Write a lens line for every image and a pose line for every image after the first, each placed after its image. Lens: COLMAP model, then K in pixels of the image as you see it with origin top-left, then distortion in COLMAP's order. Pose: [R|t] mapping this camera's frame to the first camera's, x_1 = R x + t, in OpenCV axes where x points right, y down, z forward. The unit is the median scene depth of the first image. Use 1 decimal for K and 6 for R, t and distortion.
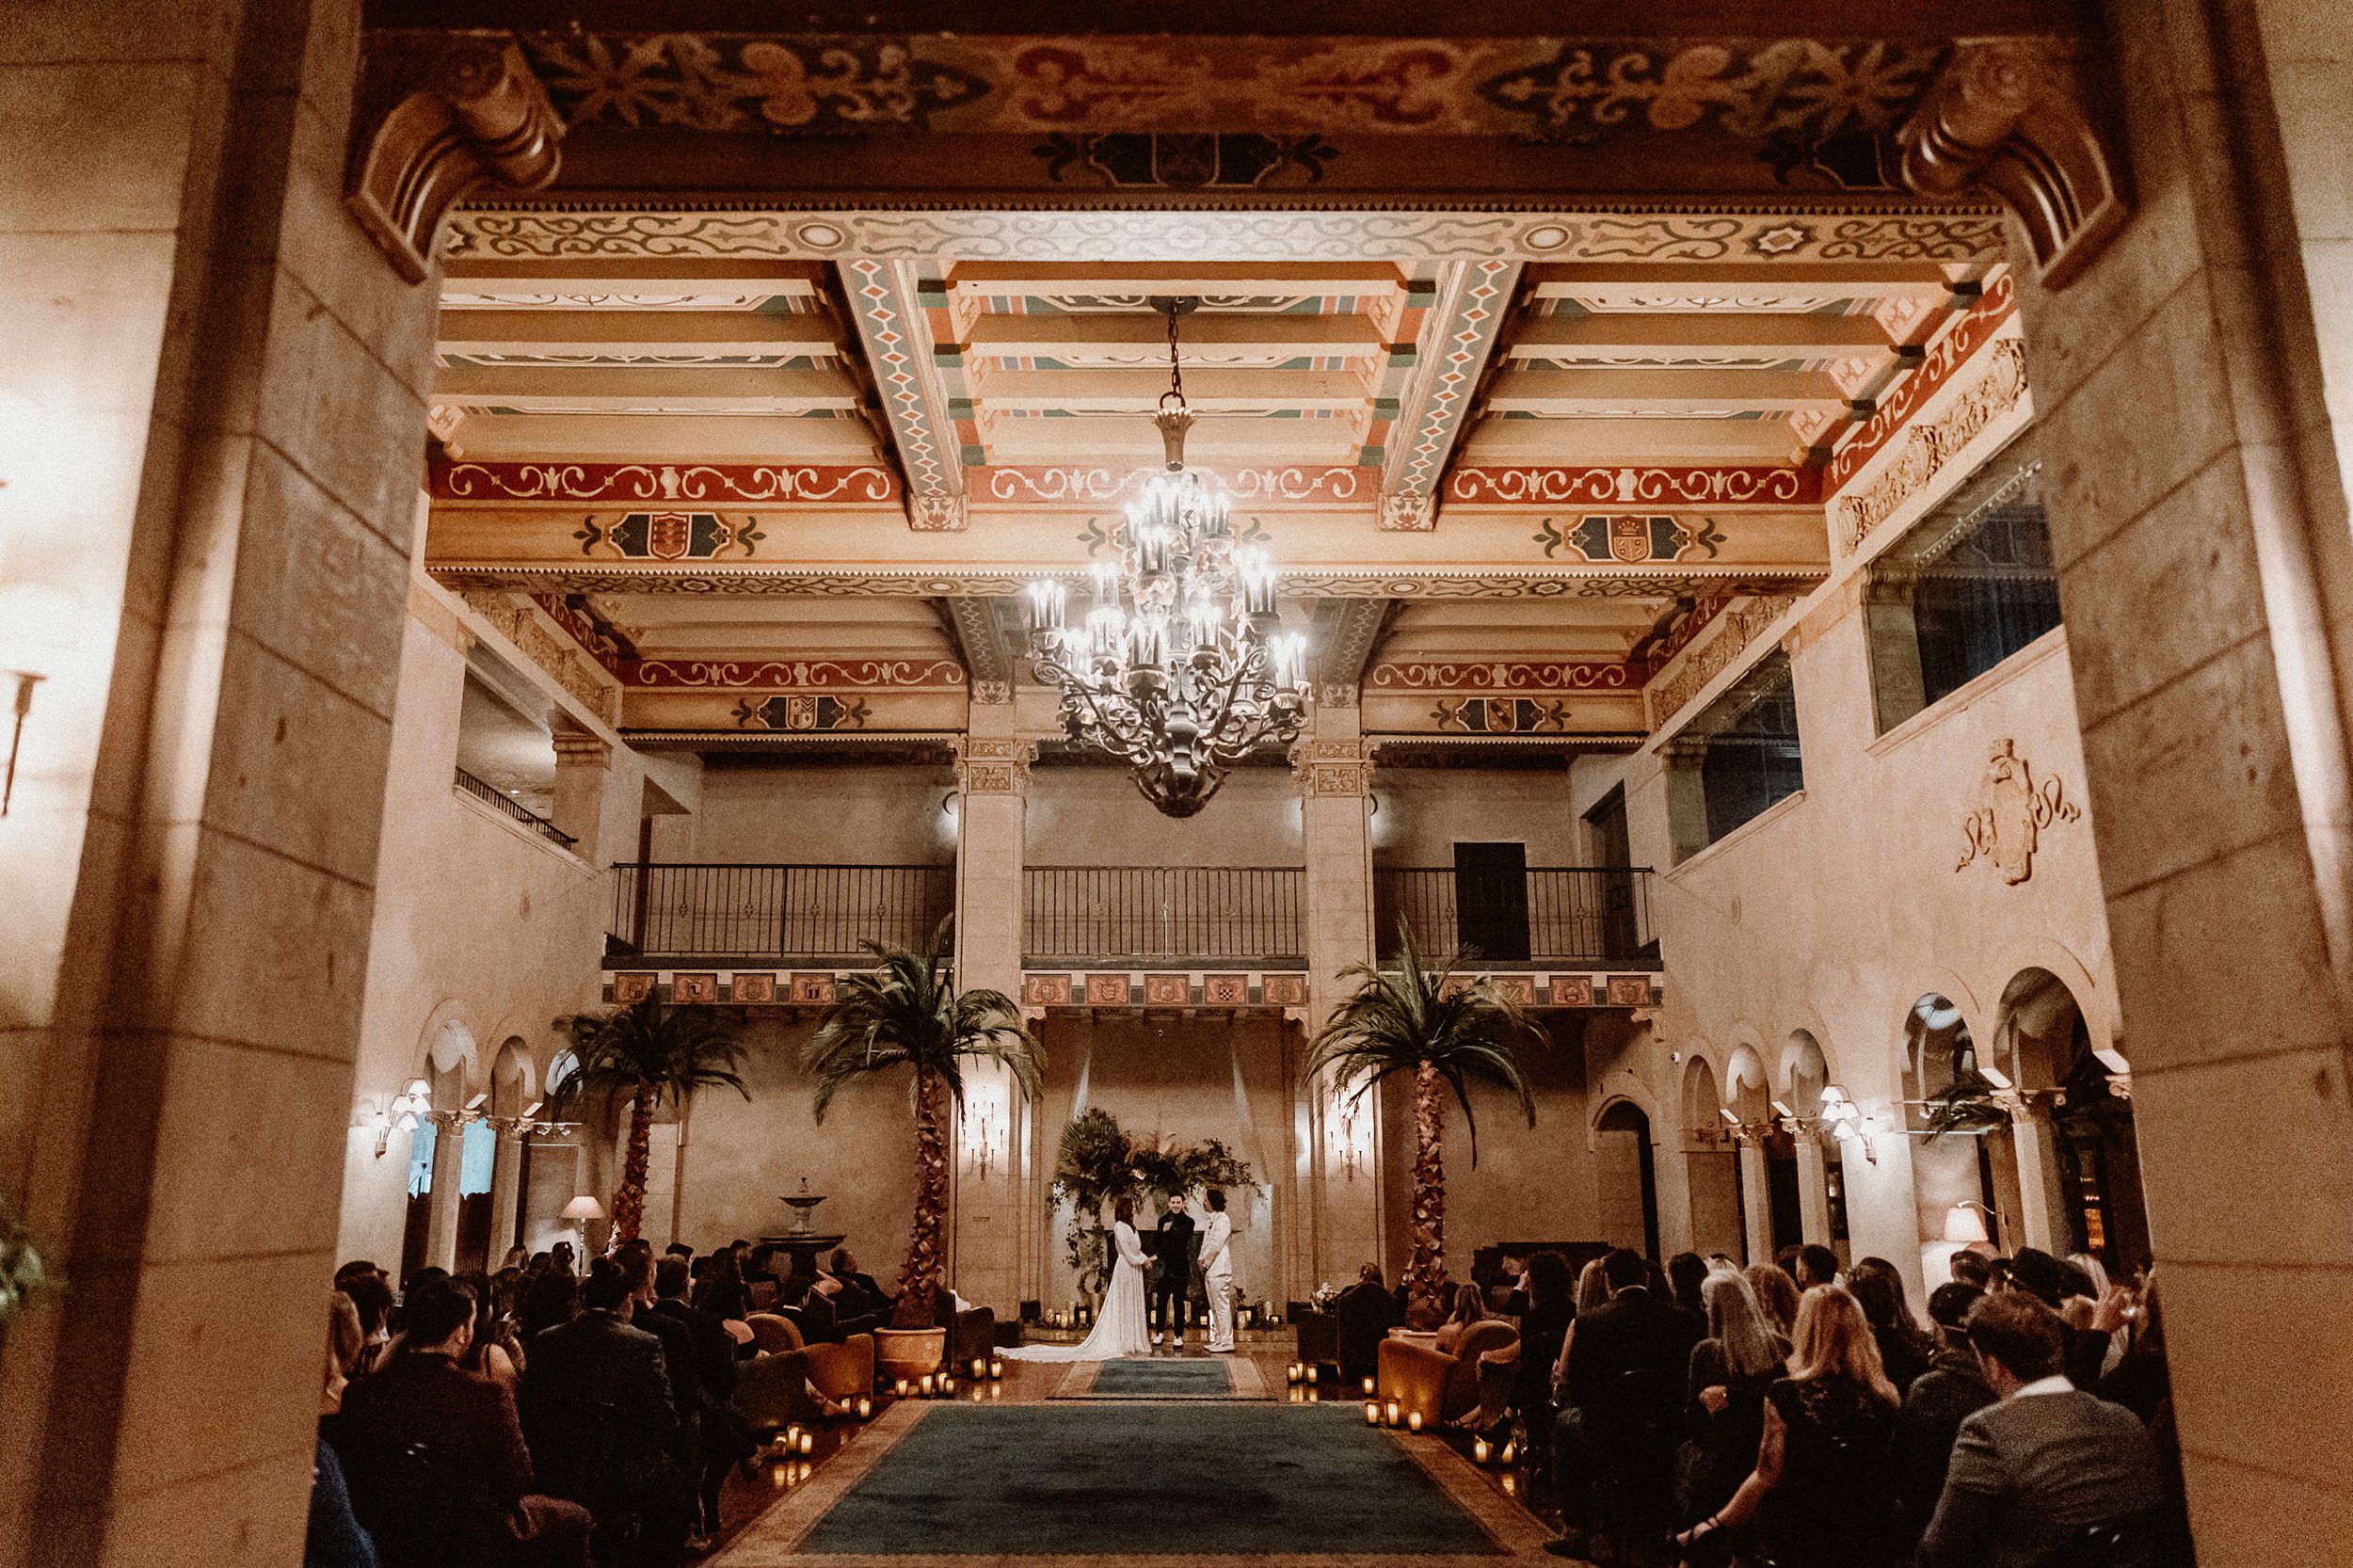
lens RADIAL K [[1771.9, 0, 1064.6], [0, 1771.9, 775.6], [0, 0, 1]] dist [-0.005727, -0.000723]
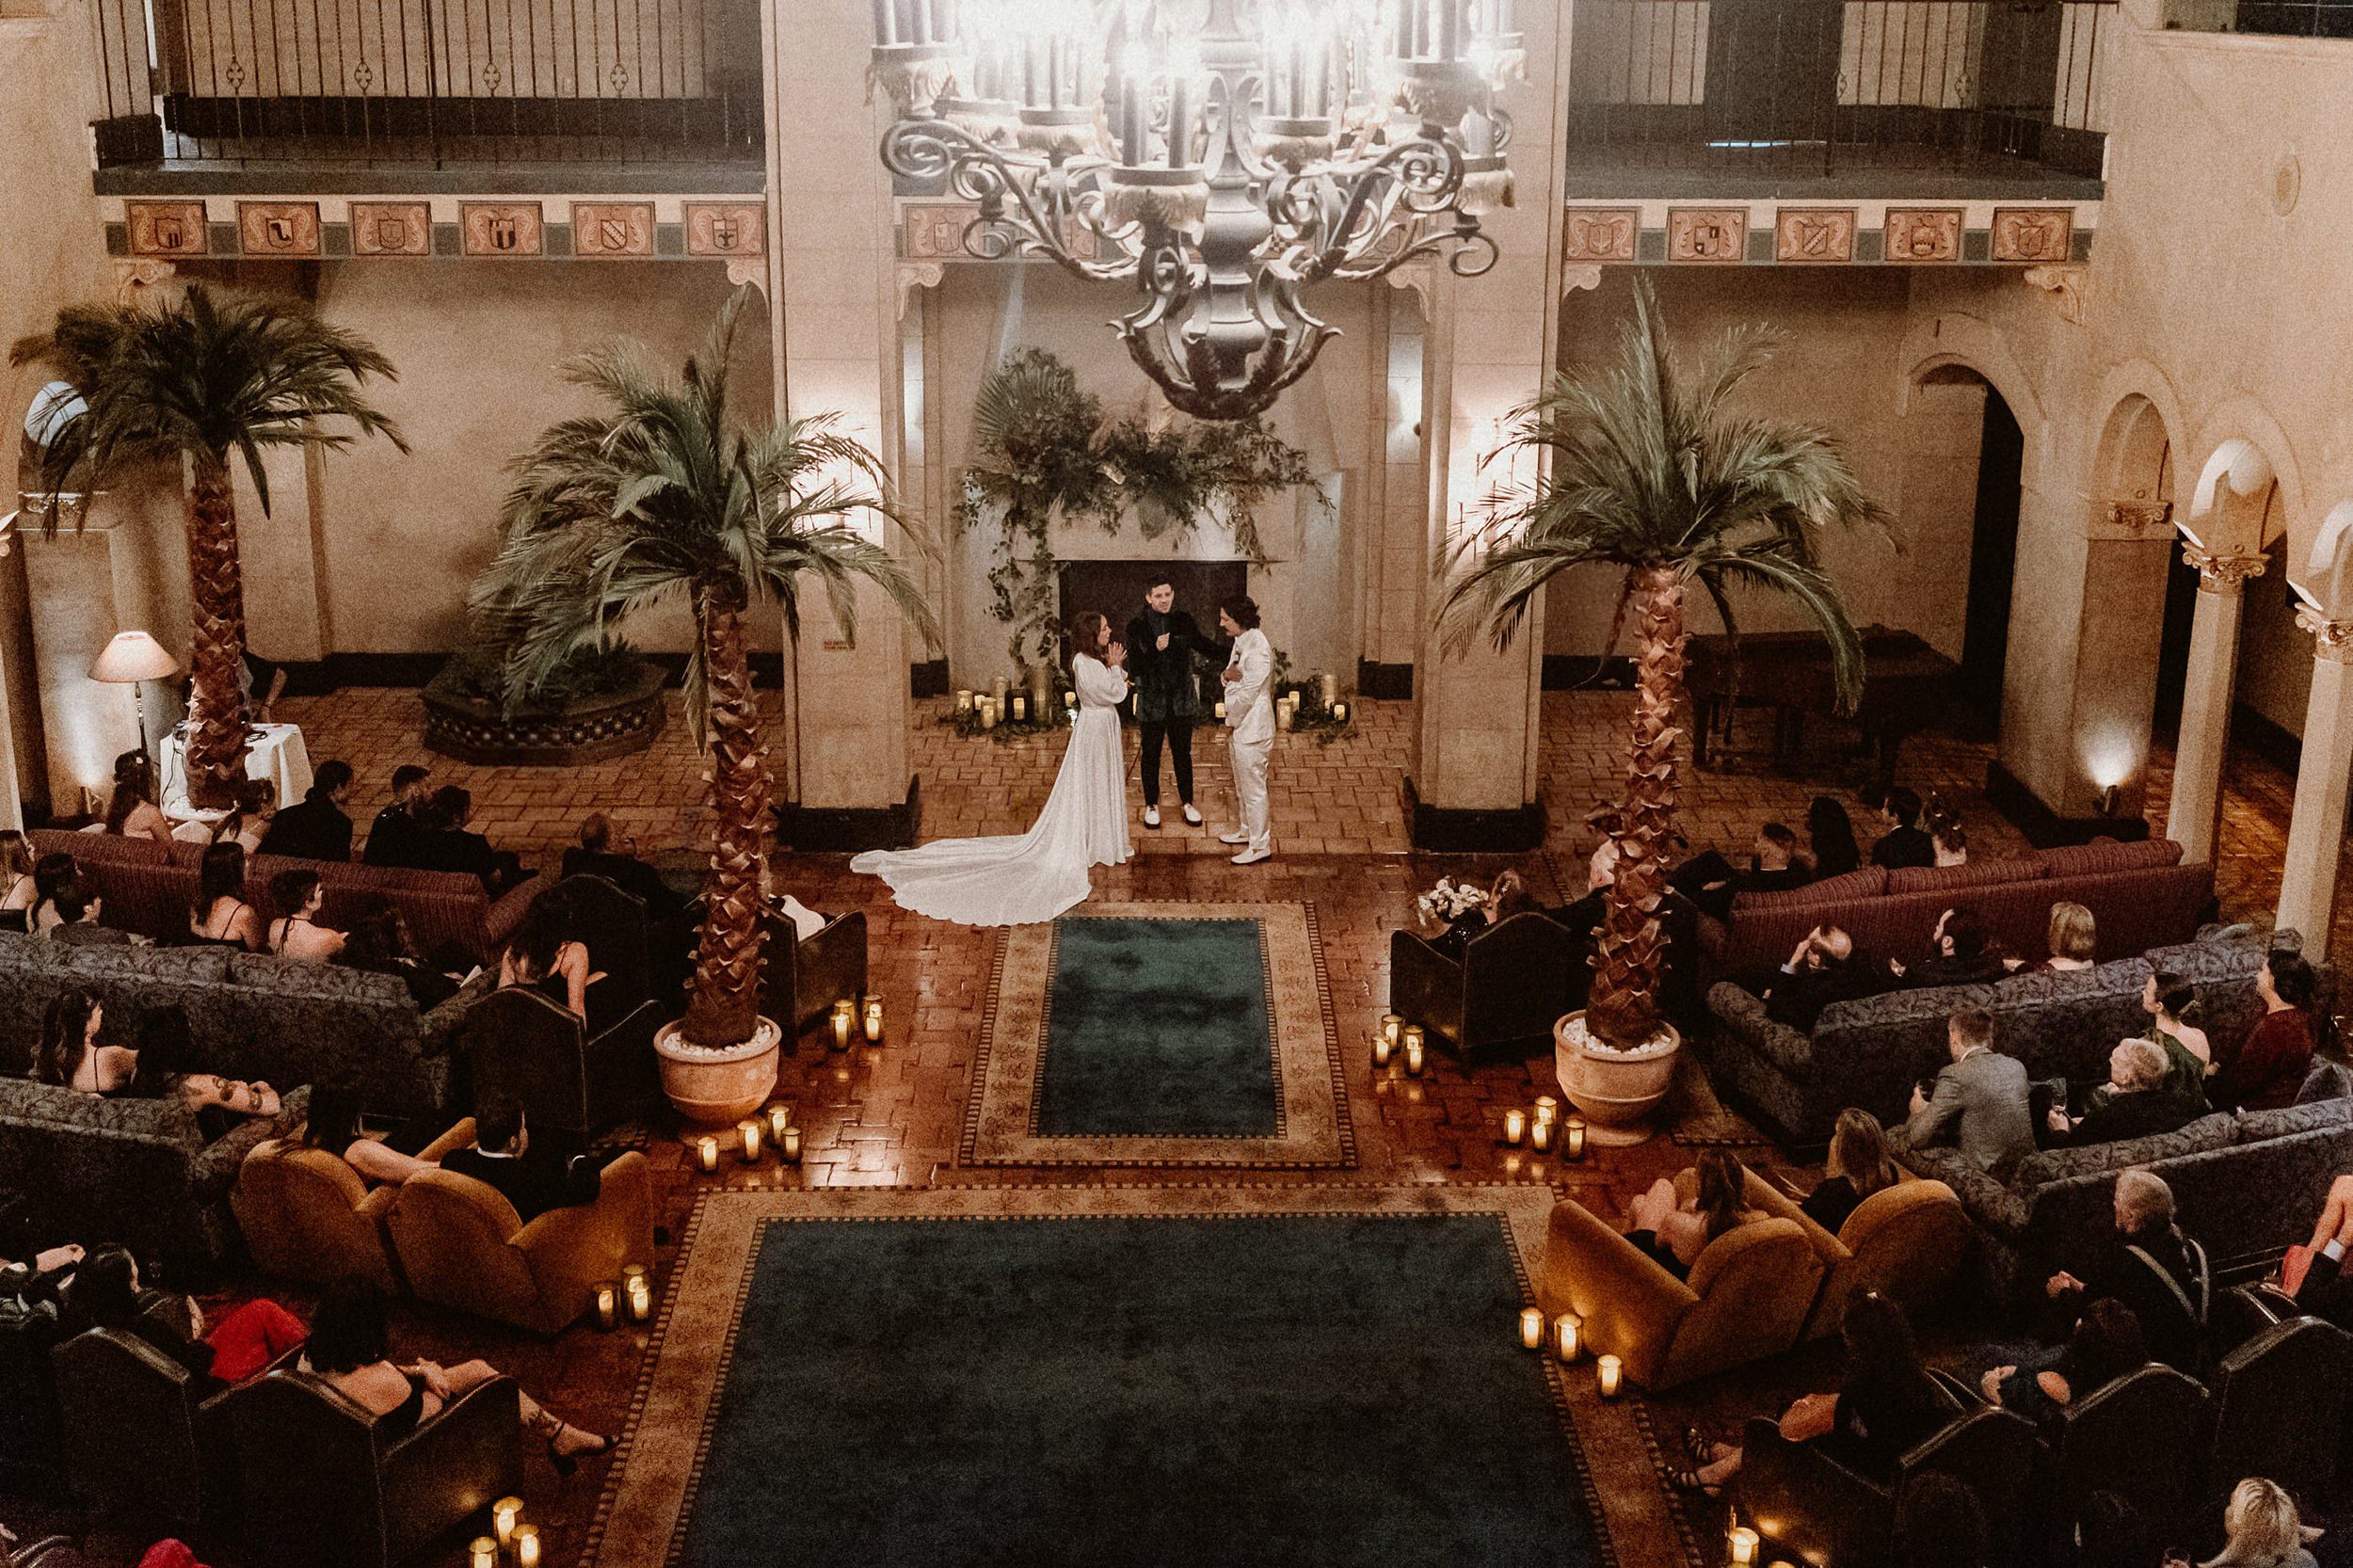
lens RADIAL K [[2678.3, 0, 1059.5], [0, 2678.3, 691.6], [0, 0, 1]] dist [0.001532, -0.011623]
pose [[0.999579, -0.018837, 0.022050, 0.004388], [0.005305, 0.866256, 0.499571, -0.160480], [-0.028511, -0.499244, 0.865992, 0.231384]]
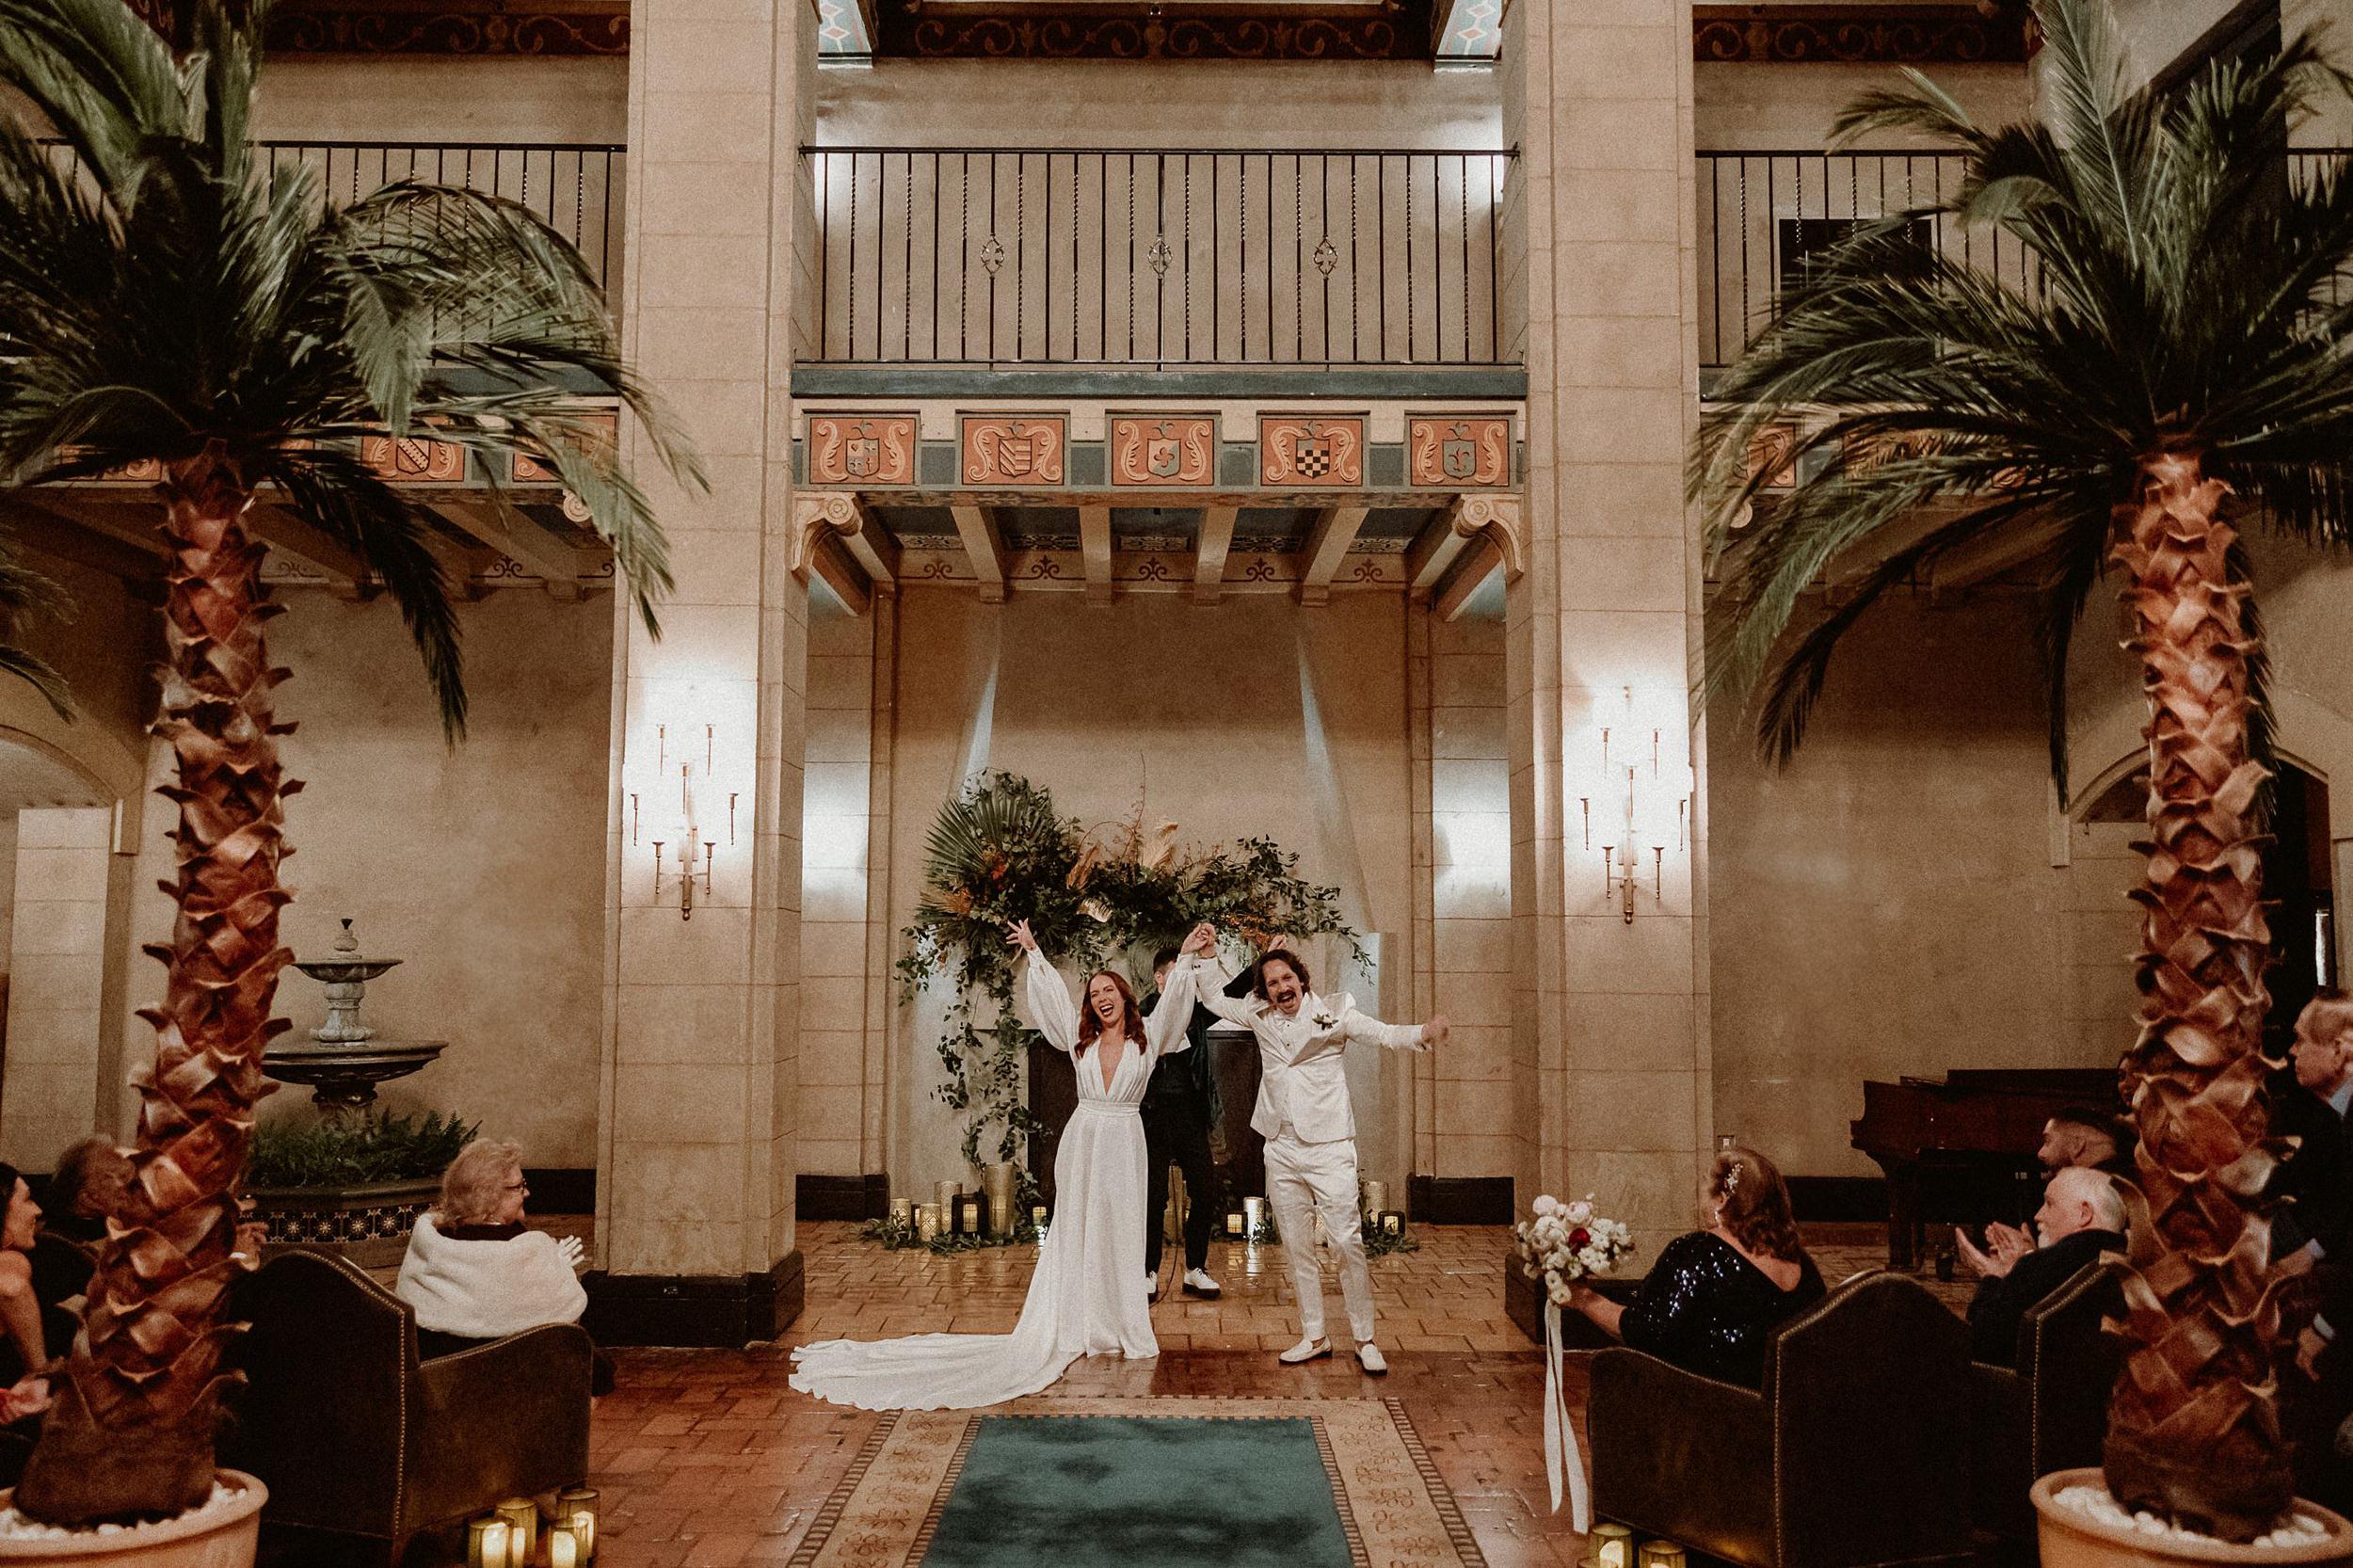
lens RADIAL K [[1894.2, 0, 1127.5], [0, 1894.2, 809.1], [0, 0, 1]] dist [0.014505, -0.003090]
pose [[0.999187, 0.002590, 0.040232, 0.032711], [-0.008978, 0.987170, 0.159421, 0.131336], [-0.039303, -0.159653, 0.986391, 0.565915]]
